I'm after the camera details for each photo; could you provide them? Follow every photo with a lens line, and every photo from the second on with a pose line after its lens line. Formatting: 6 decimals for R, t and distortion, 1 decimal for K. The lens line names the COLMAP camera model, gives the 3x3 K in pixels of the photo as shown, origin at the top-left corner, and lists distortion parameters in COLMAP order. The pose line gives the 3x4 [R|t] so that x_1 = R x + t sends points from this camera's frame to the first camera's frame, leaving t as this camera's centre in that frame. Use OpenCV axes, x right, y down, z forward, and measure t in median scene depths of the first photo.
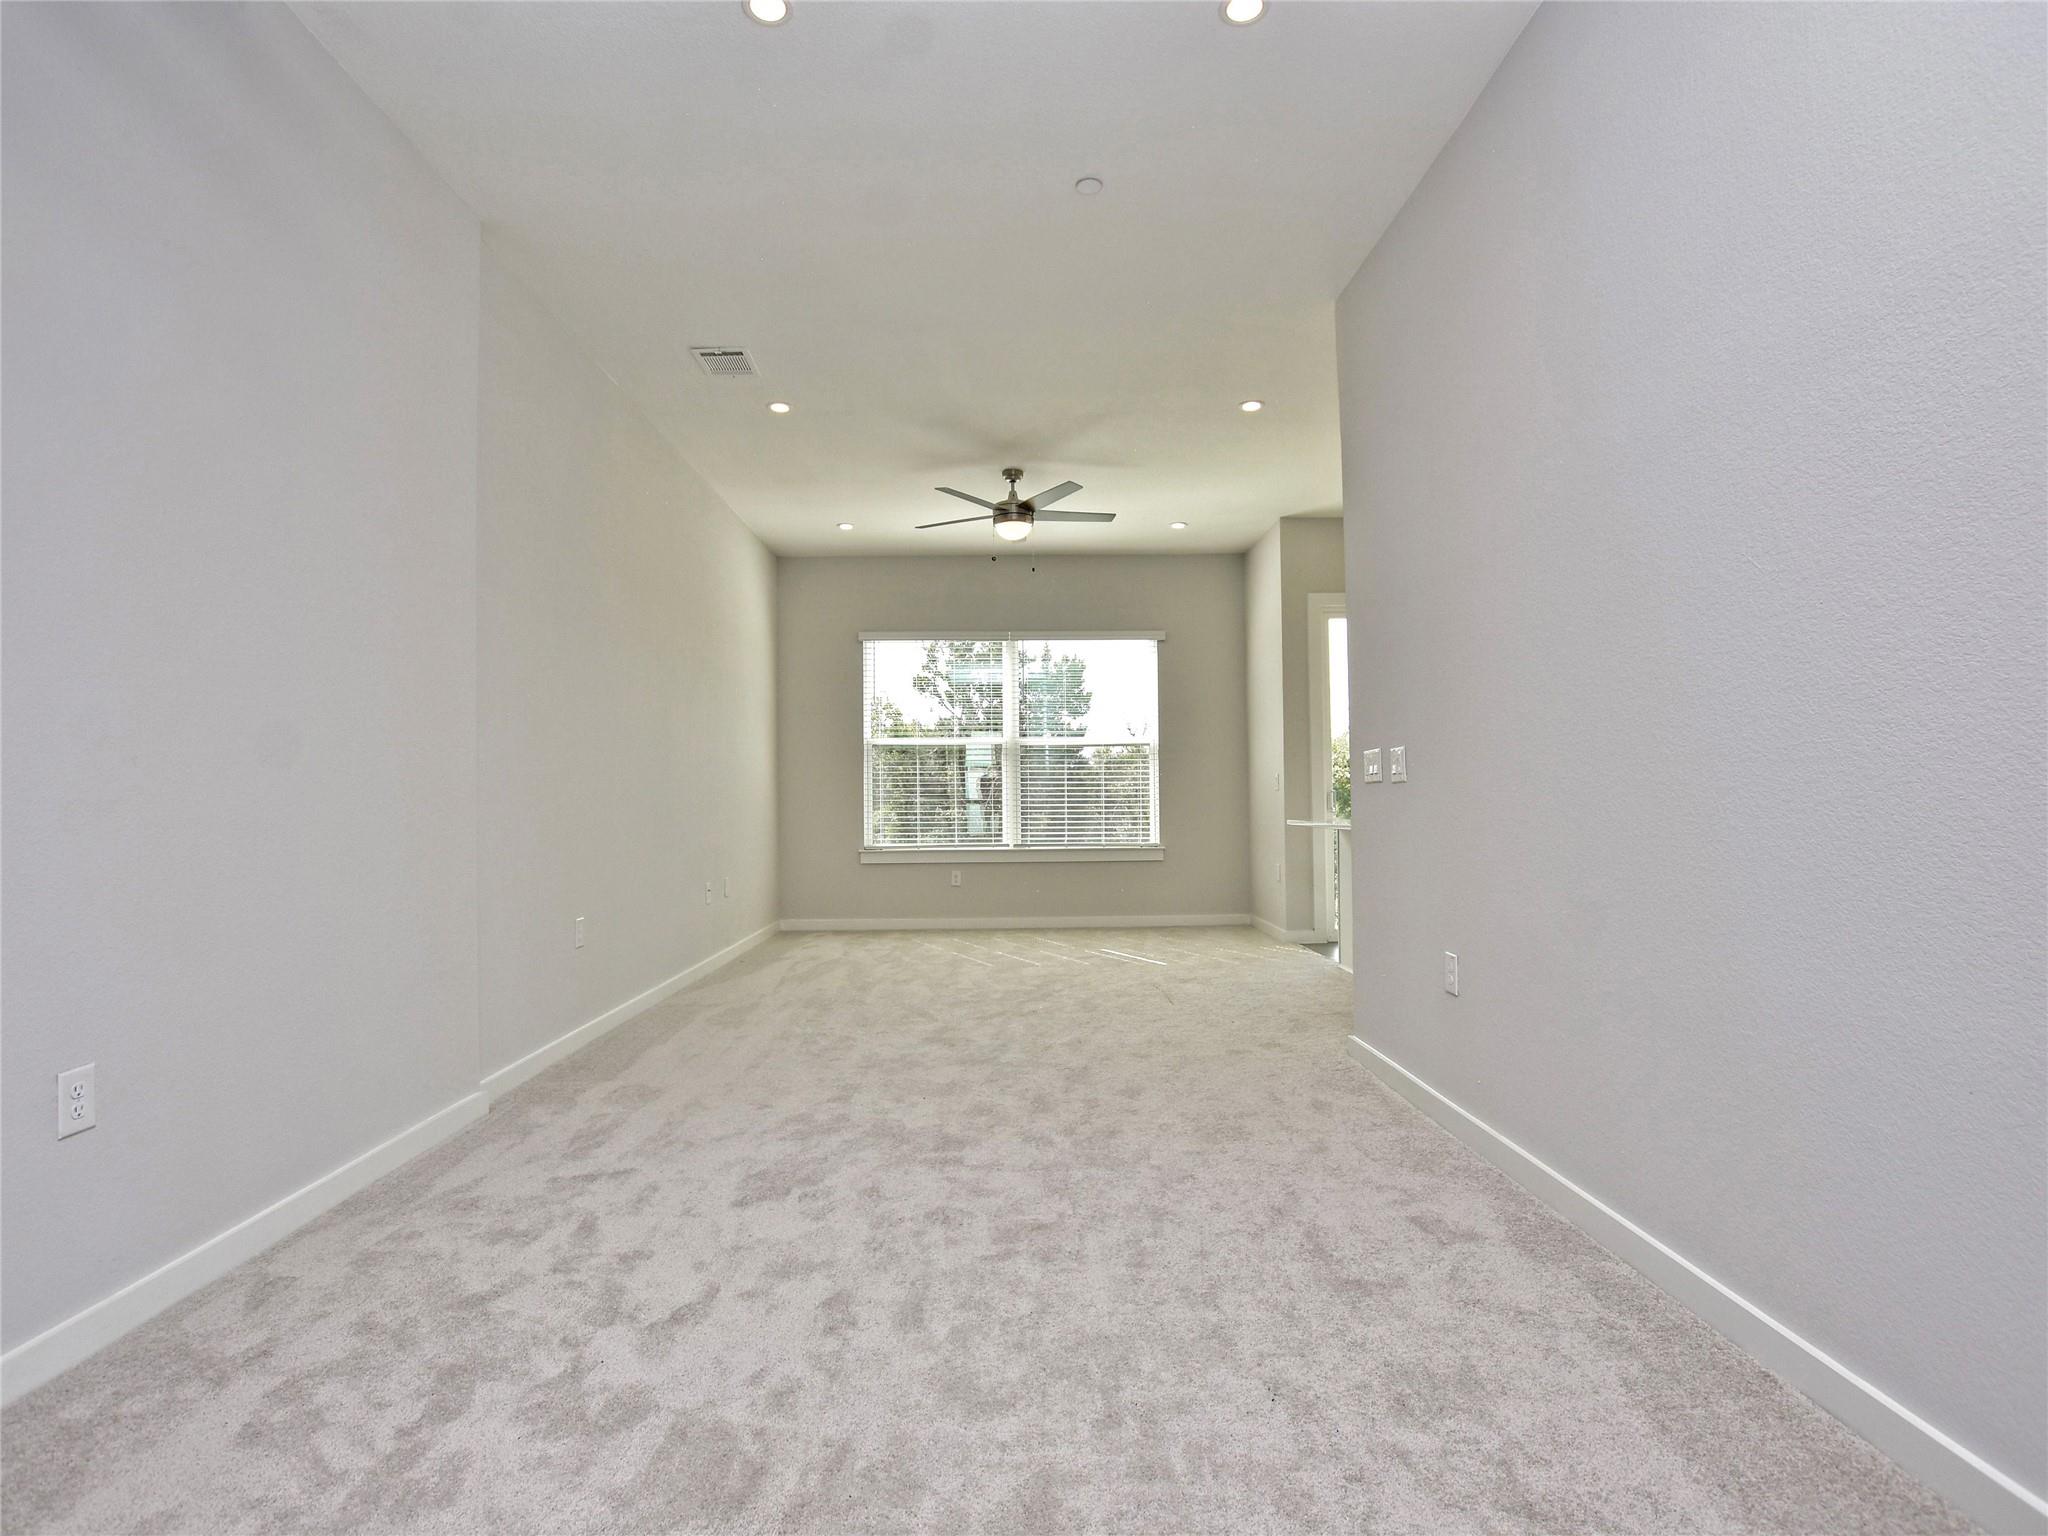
lens RADIAL K [[1023.2, 0, 1023.0], [0, 1023.2, 772.5], [0, 0, 1]] dist [-0.028857, 0.001539]
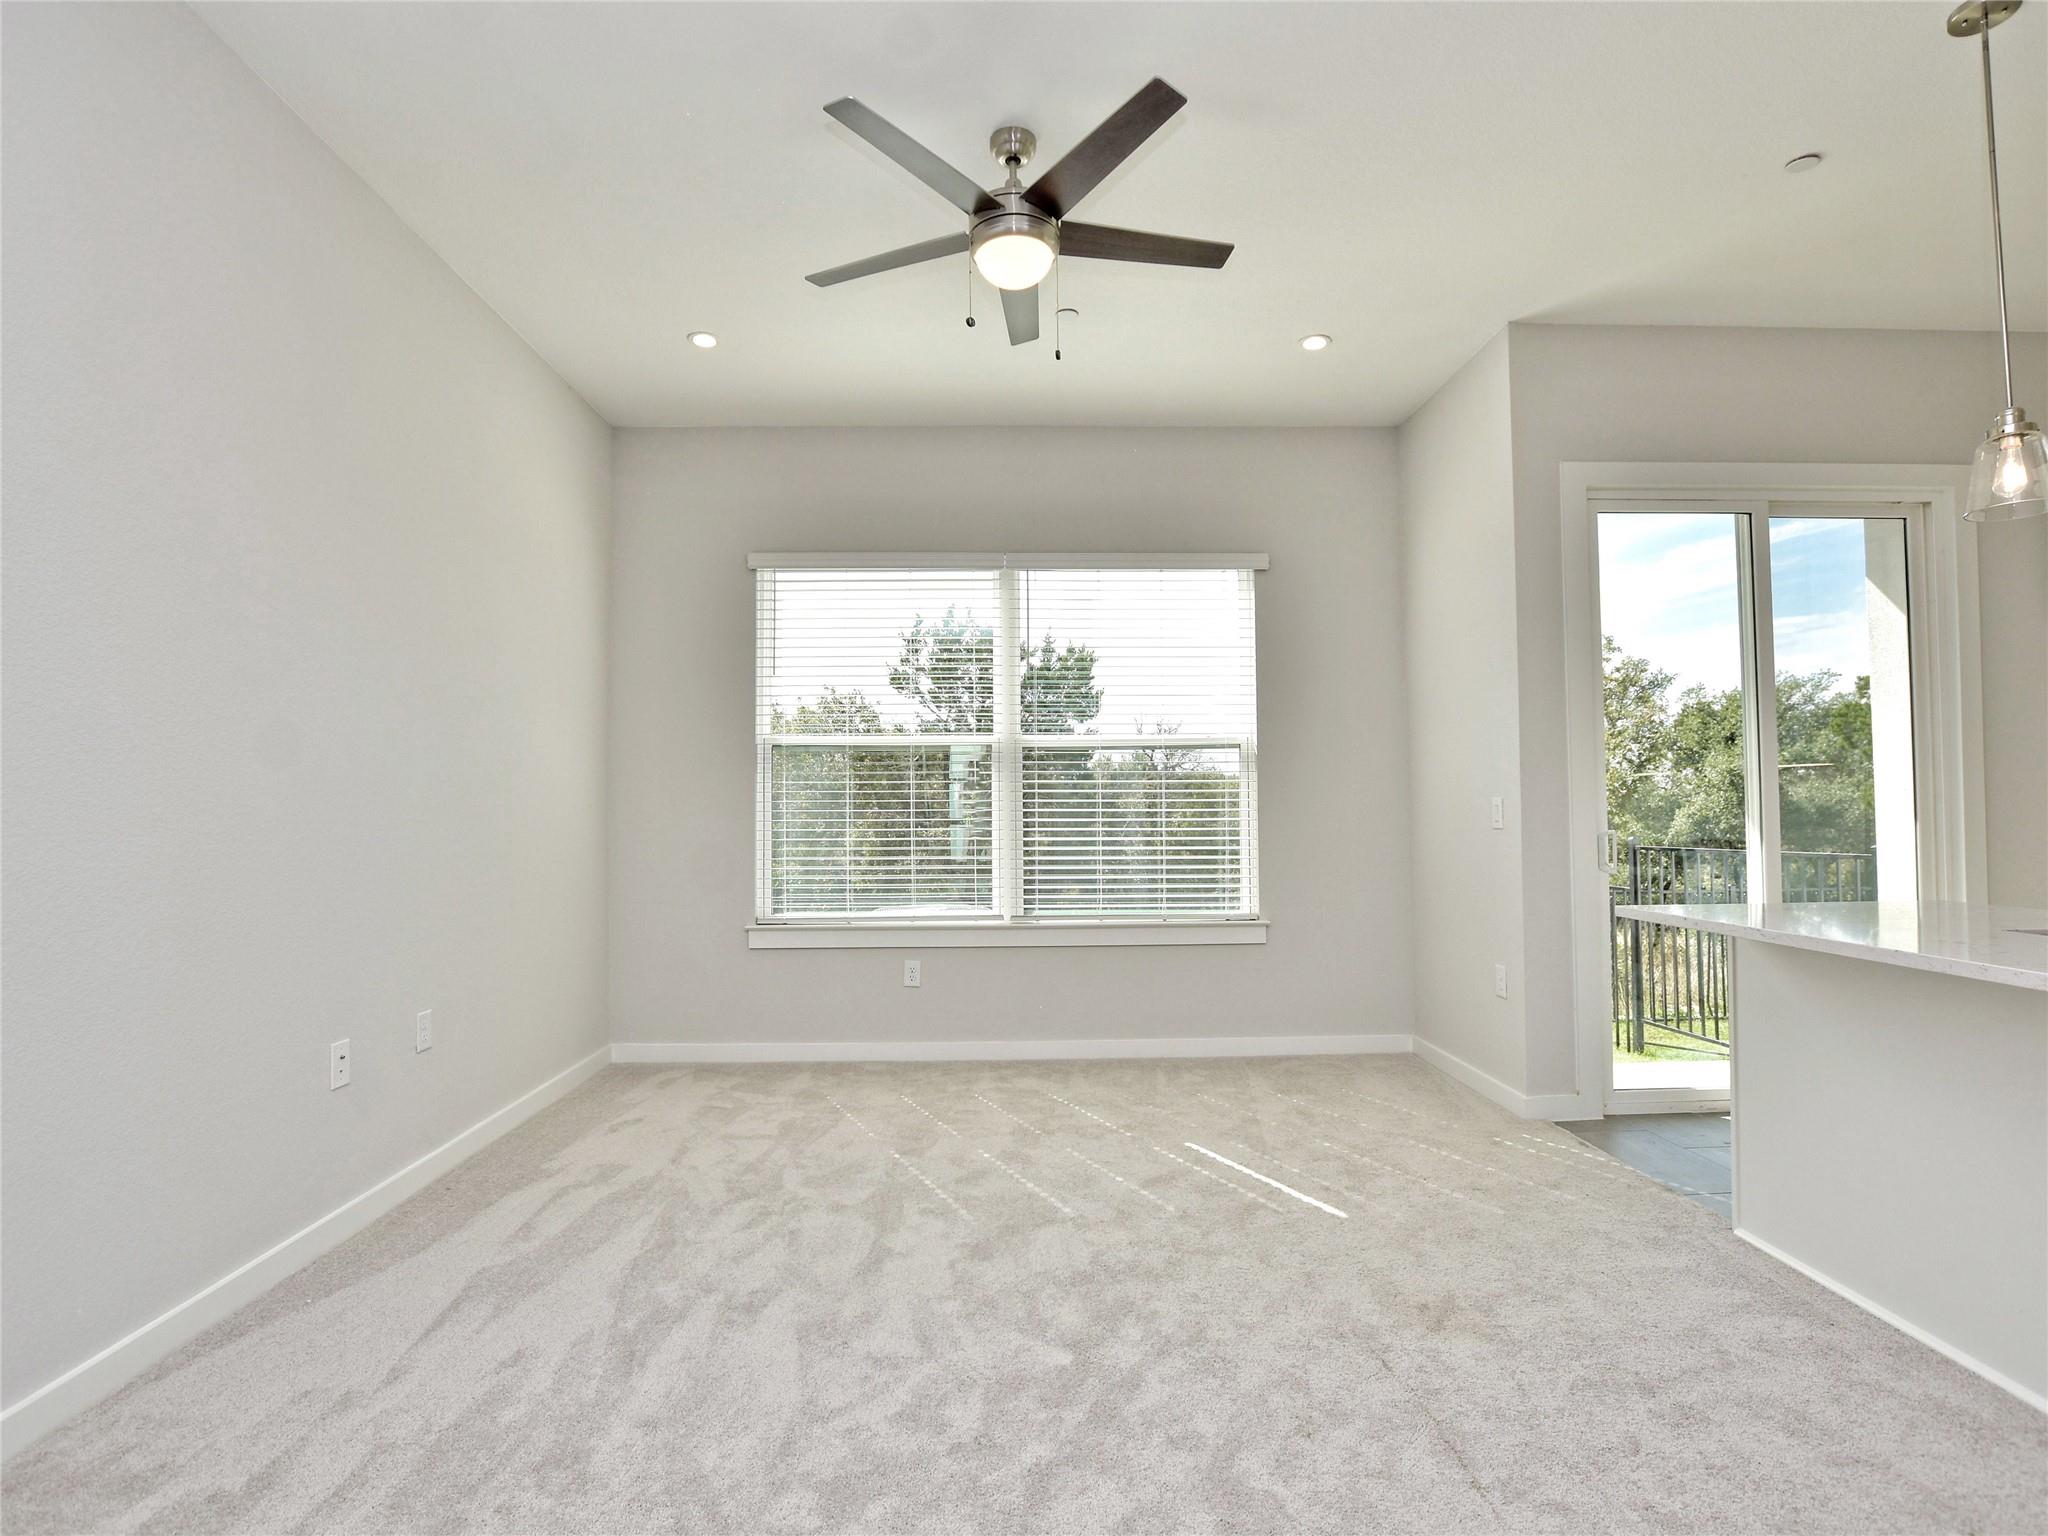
lens RADIAL K [[1023.2, 0, 1026.9], [0, 1023.2, 762.4], [0, 0, 1]] dist [-0.028857, 0.001539]
pose [[0.999958, 0.002196, 0.008862, -0.005201], [-0.002017, 0.999794, -0.020188, -0.005280], [-0.008904, 0.020170, 0.999757, 0.400446]]
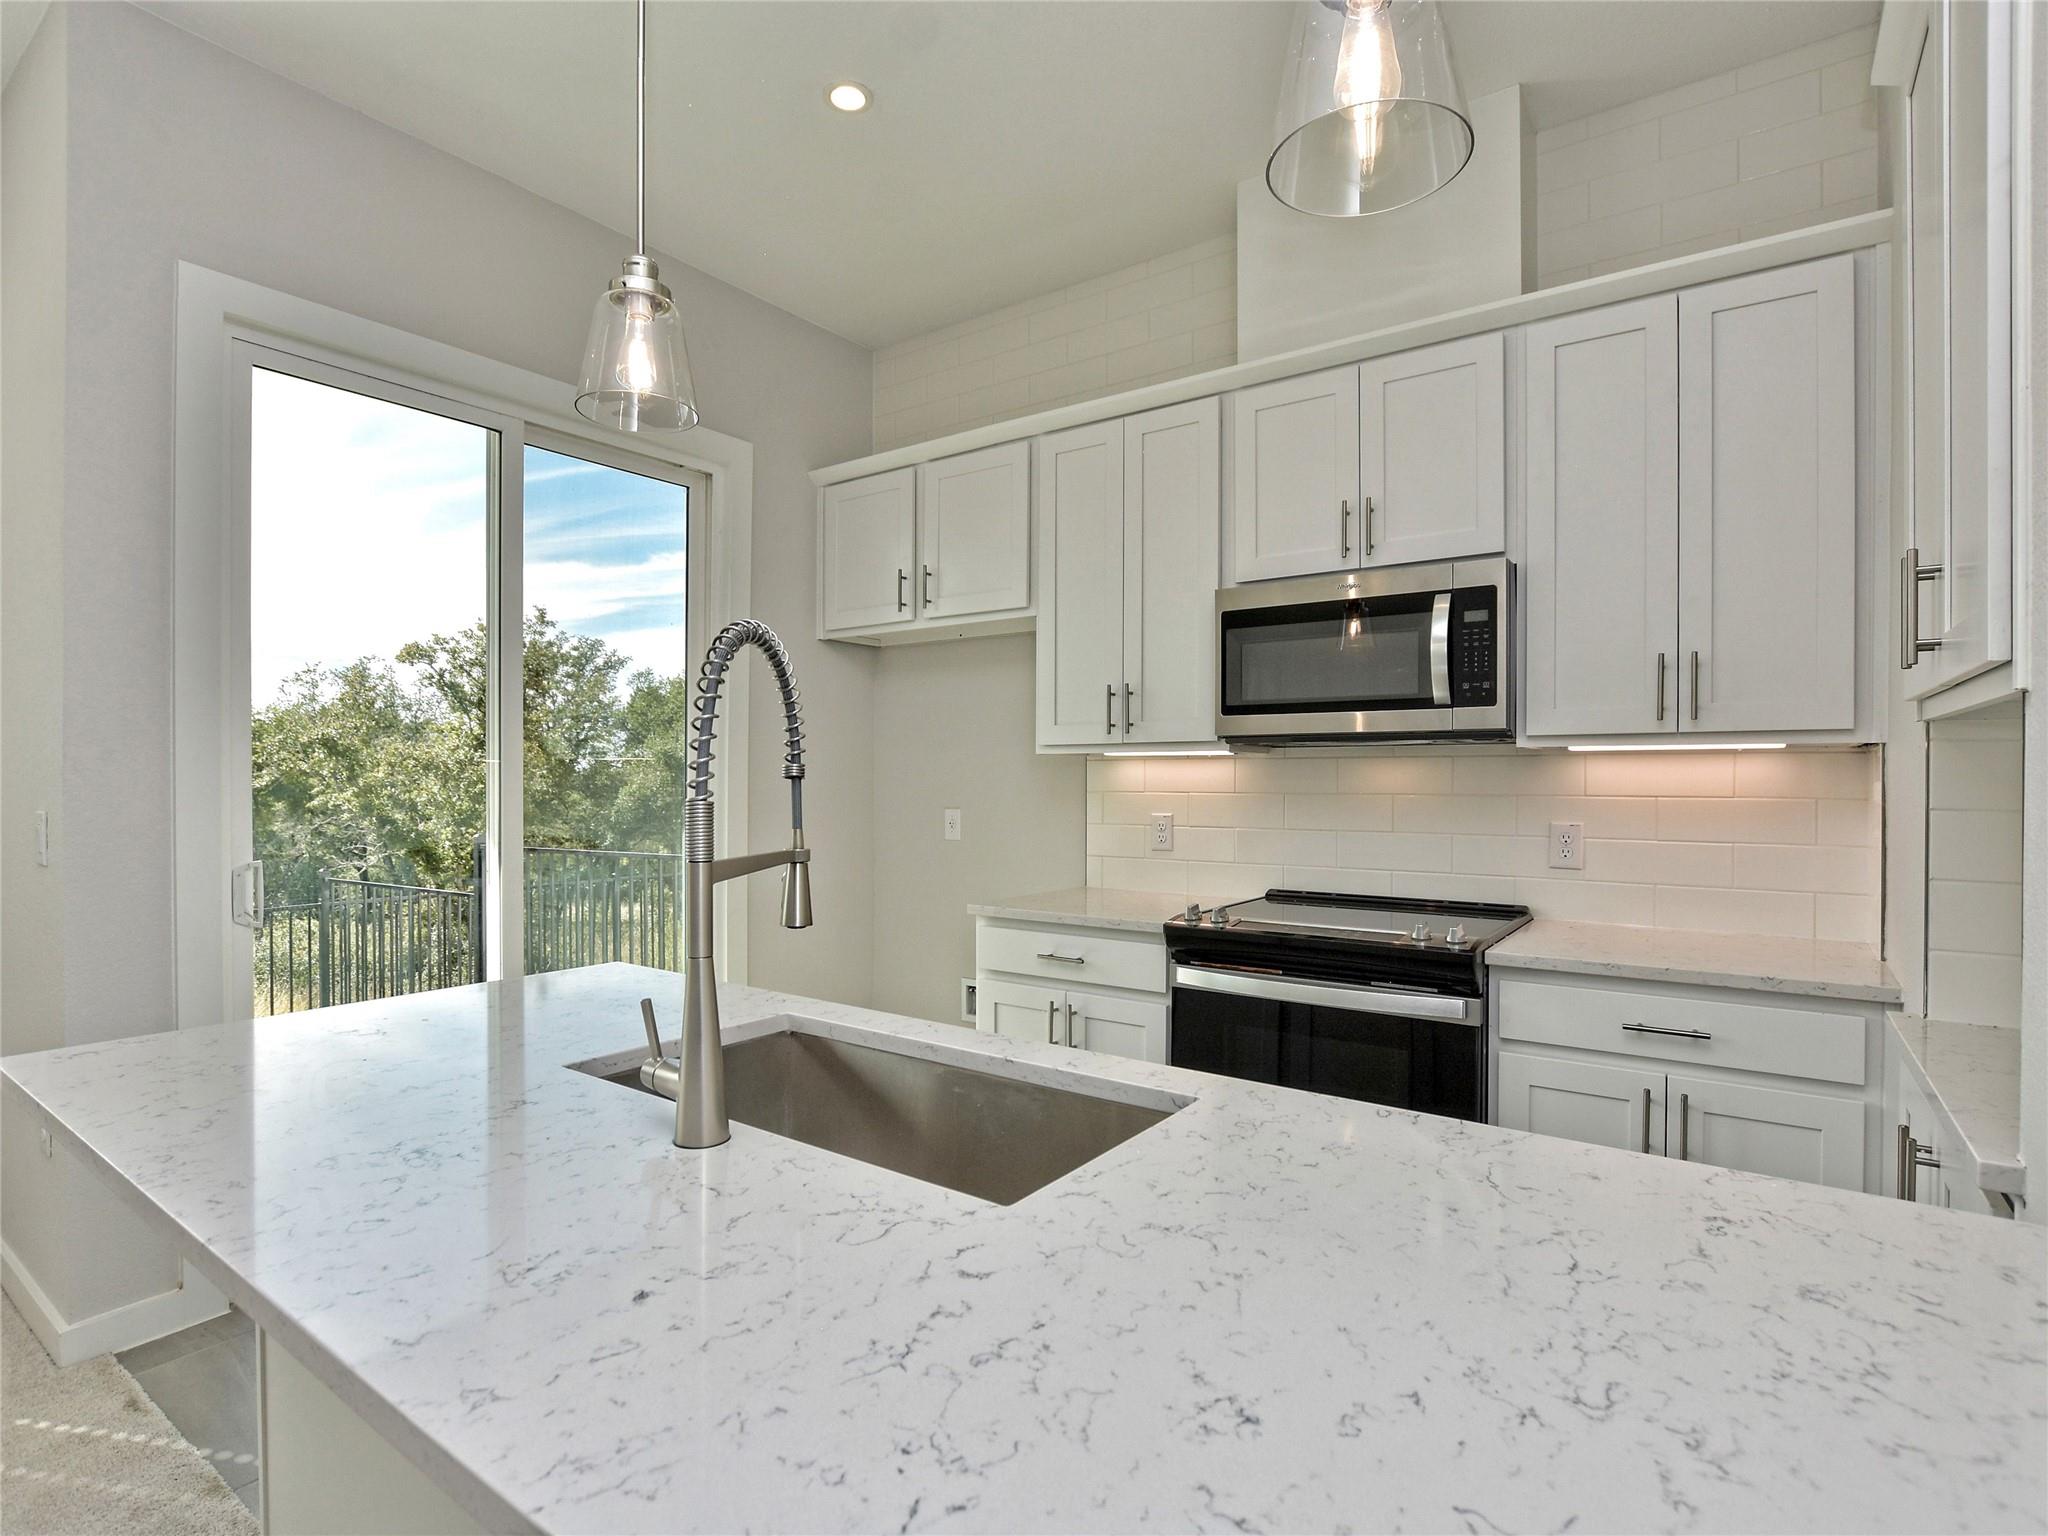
lens RADIAL K [[1023.2, 0, 1023.3], [0, 1023.2, 779.9], [0, 0, 1]] dist [-0.028857, 0.001539]
pose [[0.597061, 0.012623, 0.802097, 0.149683], [-0.032054, 0.999453, 0.008131, -0.017726], [-0.801556, -0.030565, 0.597139, 0.495178]]
